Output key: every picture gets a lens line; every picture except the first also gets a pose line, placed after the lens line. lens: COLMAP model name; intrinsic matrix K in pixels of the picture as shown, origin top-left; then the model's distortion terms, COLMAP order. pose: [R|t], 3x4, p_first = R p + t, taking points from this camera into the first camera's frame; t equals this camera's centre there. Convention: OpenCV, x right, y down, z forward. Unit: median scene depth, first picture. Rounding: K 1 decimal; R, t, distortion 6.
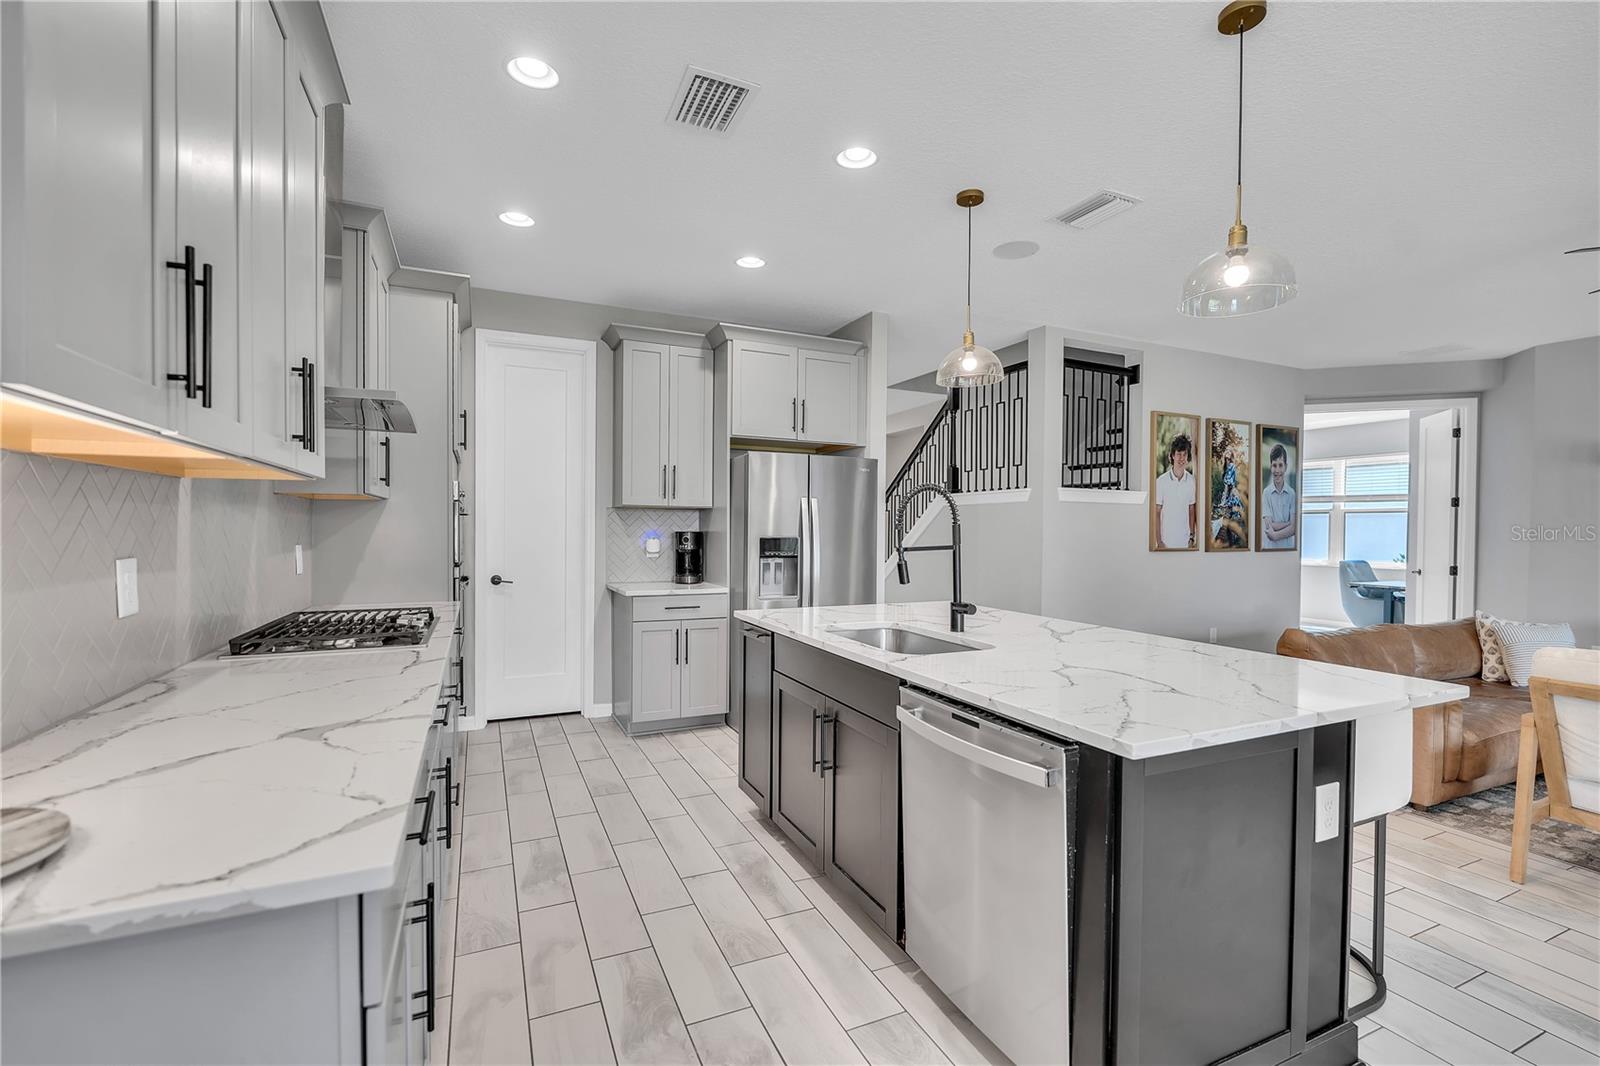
lens RADIAL K [[694.2, 0, 803.9], [0, 694.2, 534.7], [0, 0, 1]] dist [-0.003583, -0.000297]
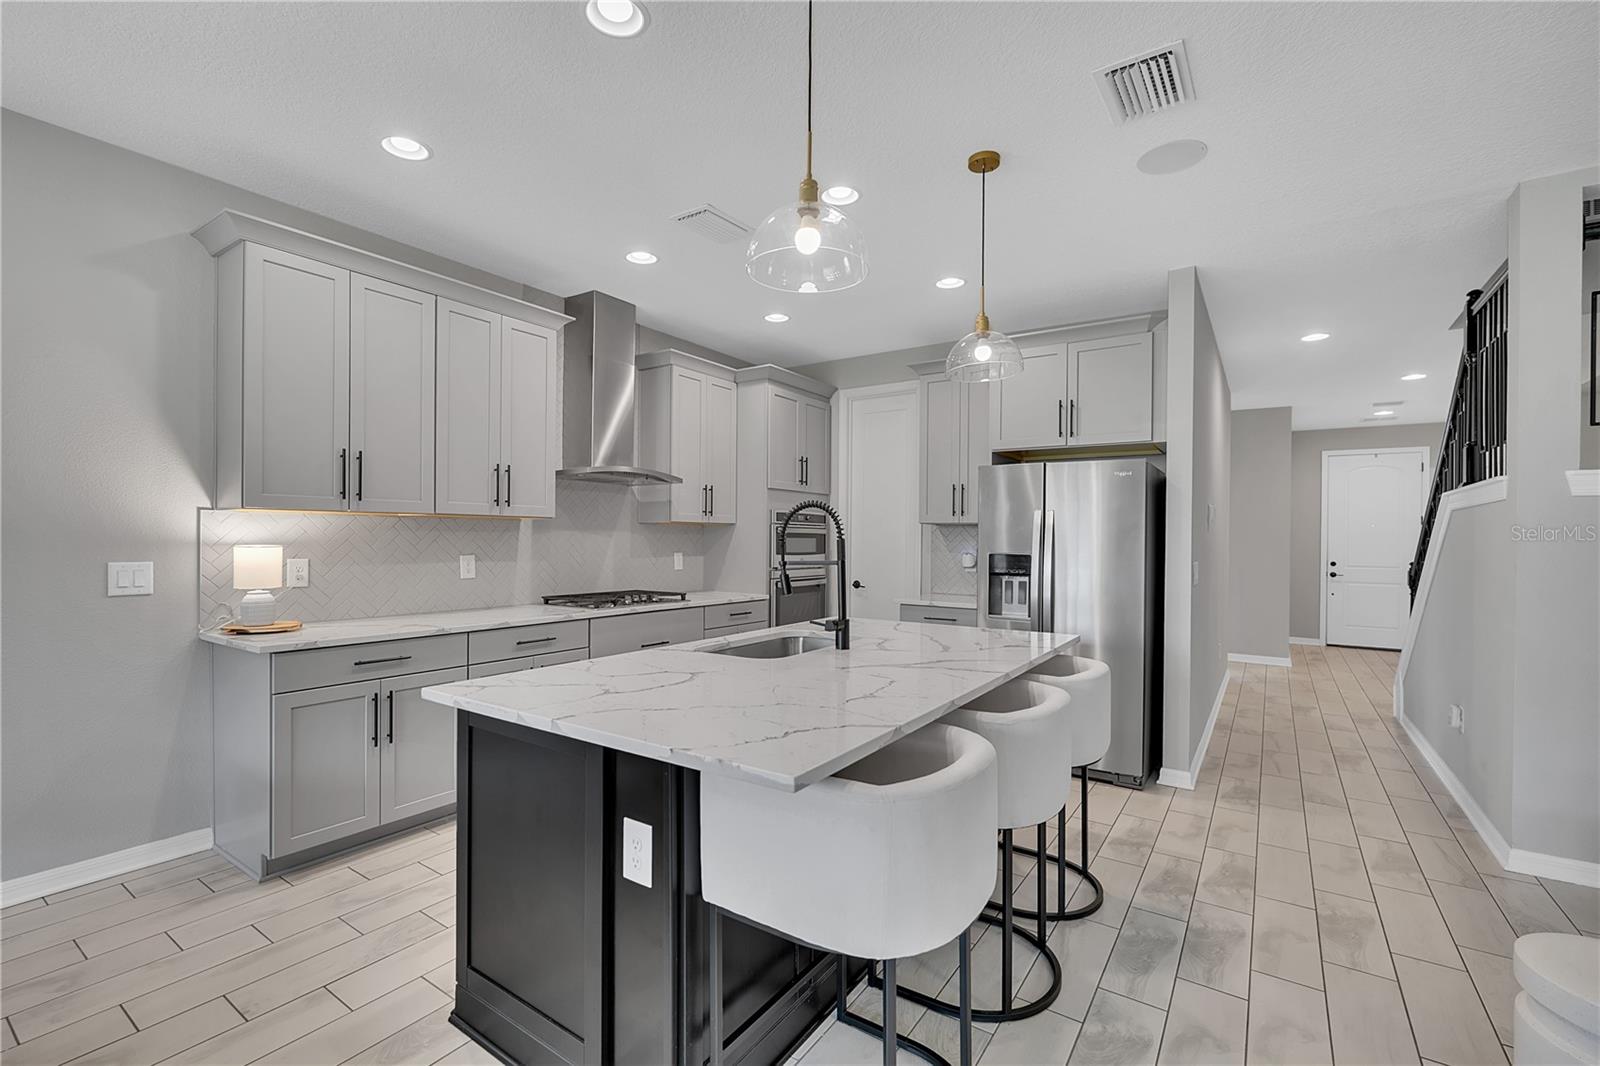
lens RADIAL K [[694.2, 0, 804.0], [0, 694.2, 539.5], [0, 0, 1]] dist [-0.003583, -0.000297]
pose [[0.521006, -0.005300, -0.853536, 0.563311], [-0.009894, 0.999876, -0.012249, -0.000970], [0.853495, 0.014827, 0.520889, 0.239021]]
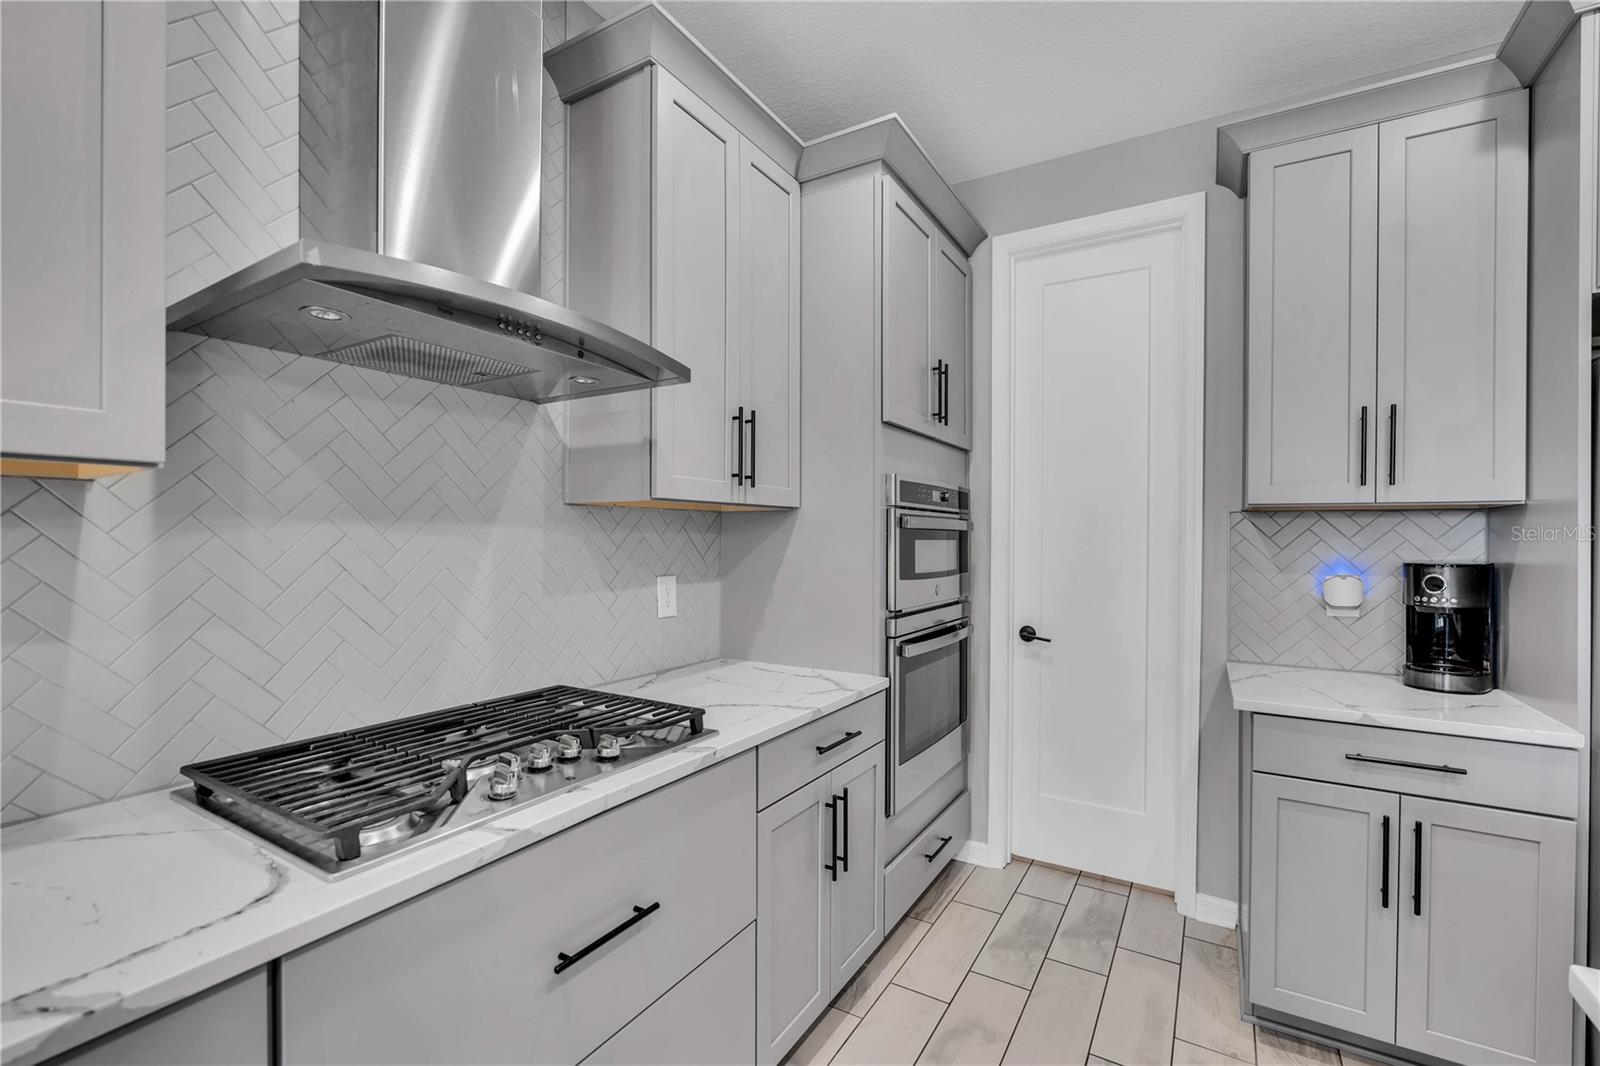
lens RADIAL K [[694.2, 0, 789.0], [0, 694.2, 540.6], [0, 0, 1]] dist [-0.003583, -0.000297]
pose [[0.542940, -0.001091, -0.839771, -0.033538], [-0.007234, 0.999956, -0.005976, -0.012965], [0.839740, 0.009319, 0.542908, 0.454251]]
